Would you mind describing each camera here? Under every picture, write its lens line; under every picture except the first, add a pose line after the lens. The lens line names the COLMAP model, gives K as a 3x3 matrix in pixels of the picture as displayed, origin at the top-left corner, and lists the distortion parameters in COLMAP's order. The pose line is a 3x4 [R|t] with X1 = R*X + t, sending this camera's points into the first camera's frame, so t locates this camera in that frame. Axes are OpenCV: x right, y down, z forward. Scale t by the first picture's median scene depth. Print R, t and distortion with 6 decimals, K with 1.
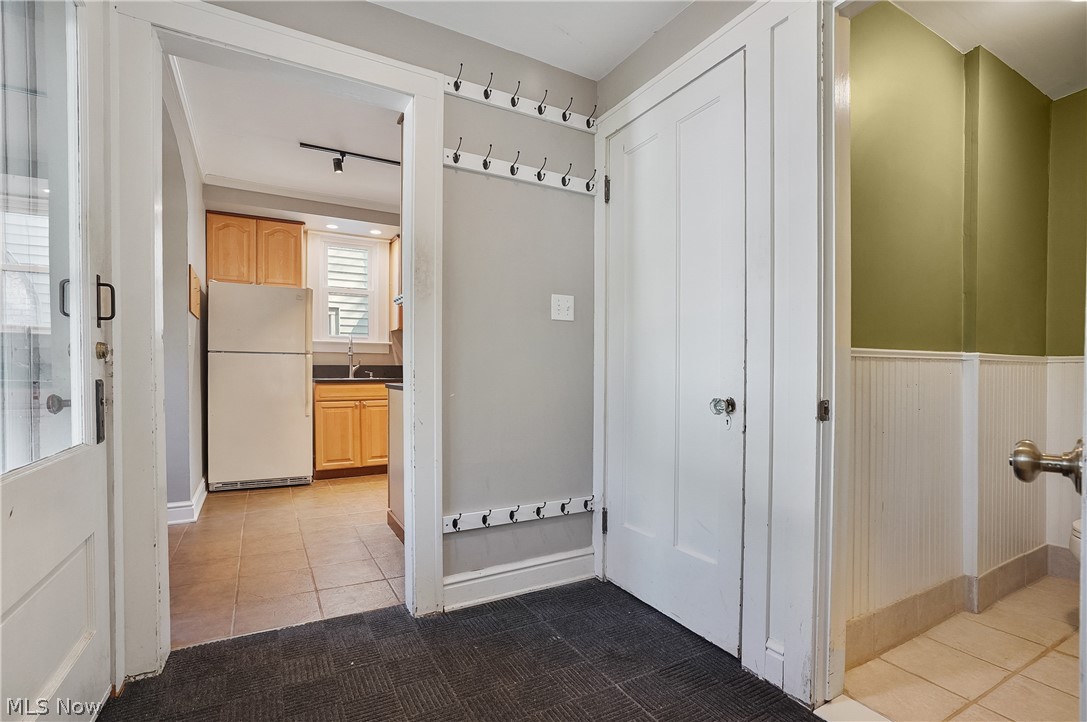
lens RADIAL K [[504.0, 0, 552.6], [0, 504.0, 385.5], [0, 0, 1]] dist [-0.063297, 0.020634]
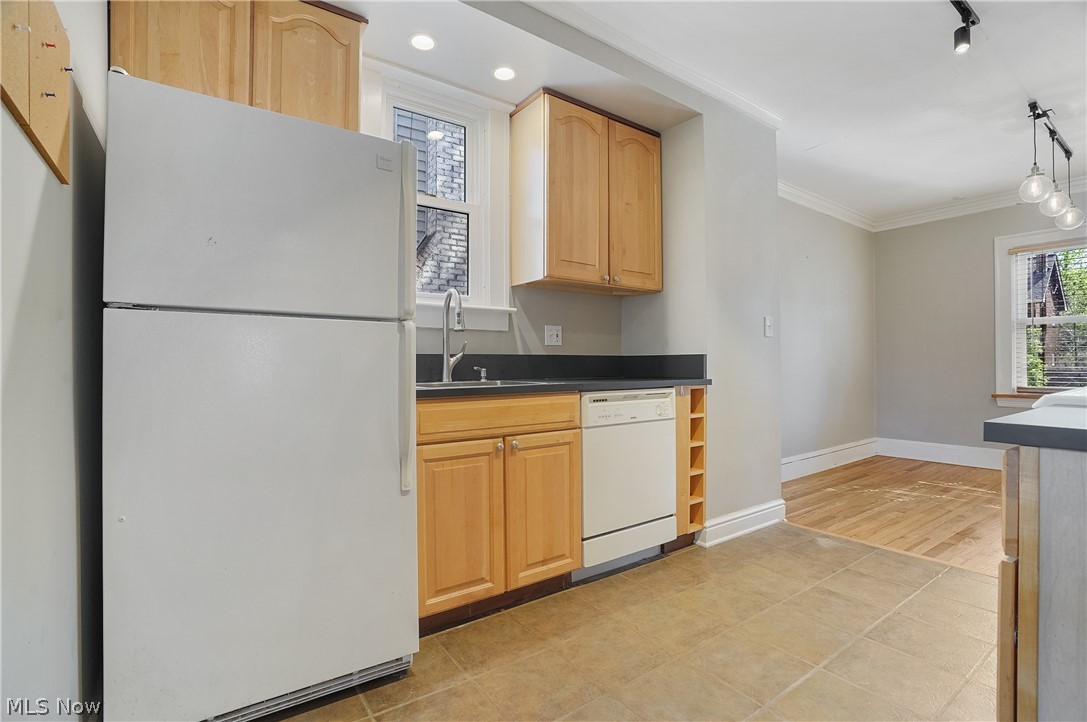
lens RADIAL K [[504.0, 0, 547.4], [0, 504.0, 365.9], [0, 0, 1]] dist [-0.063297, 0.020634]
pose [[0.995625, -0.010257, 0.092872, -0.404590], [0.012673, 0.999595, -0.025467, -0.018805], [-0.092574, 0.026533, 0.995352, 0.598536]]
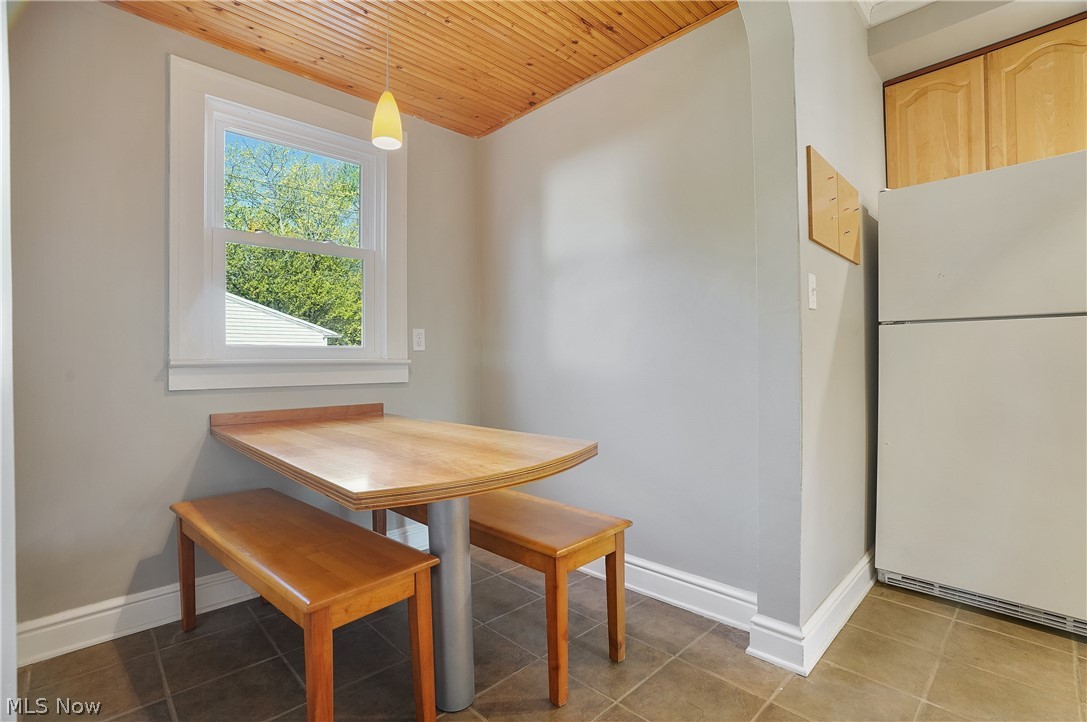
lens RADIAL K [[504.0, 0, 533.5], [0, 504.0, 365.8], [0, 0, 1]] dist [-0.063297, 0.020634]
pose [[0.225959, -0.001378, -0.974136, -0.231442], [-0.012699, 0.999910, -0.004360, -0.013668], [0.974054, 0.013356, 0.225921, 0.446594]]
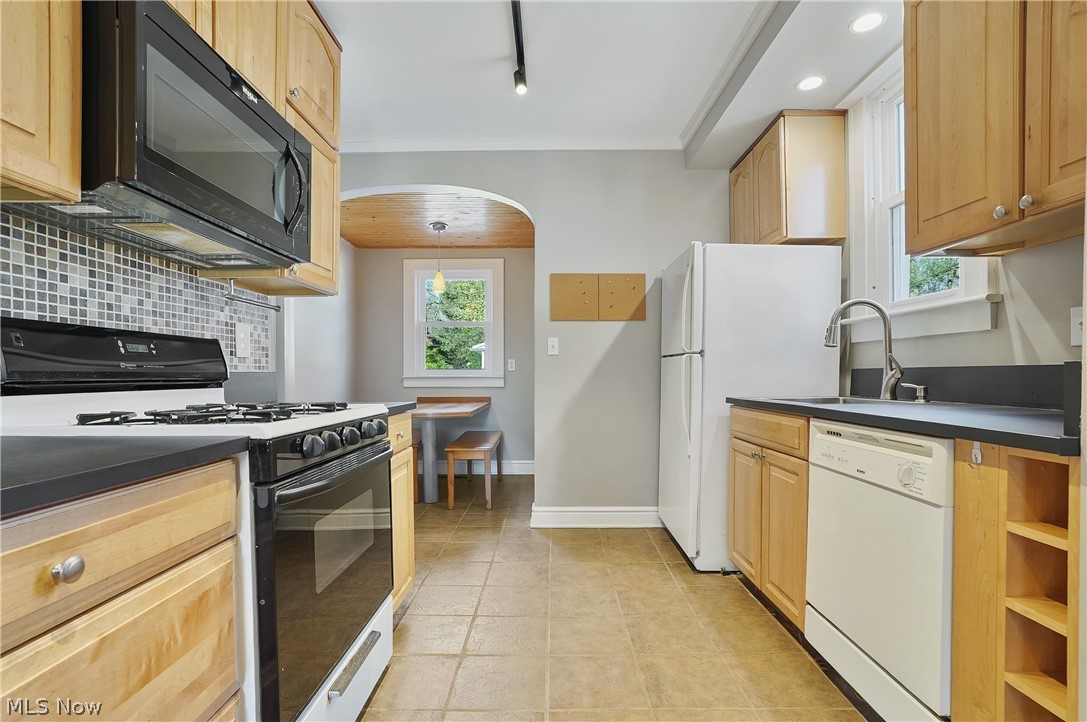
lens RADIAL K [[504.0, 0, 538.2], [0, 504.0, 386.5], [0, 0, 1]] dist [-0.063297, 0.020634]
pose [[-0.520989, 0.016594, -0.853402, 0.112817], [-0.023392, 0.999158, 0.033708, -0.037169], [0.853243, 0.037525, -0.520162, 1.105554]]
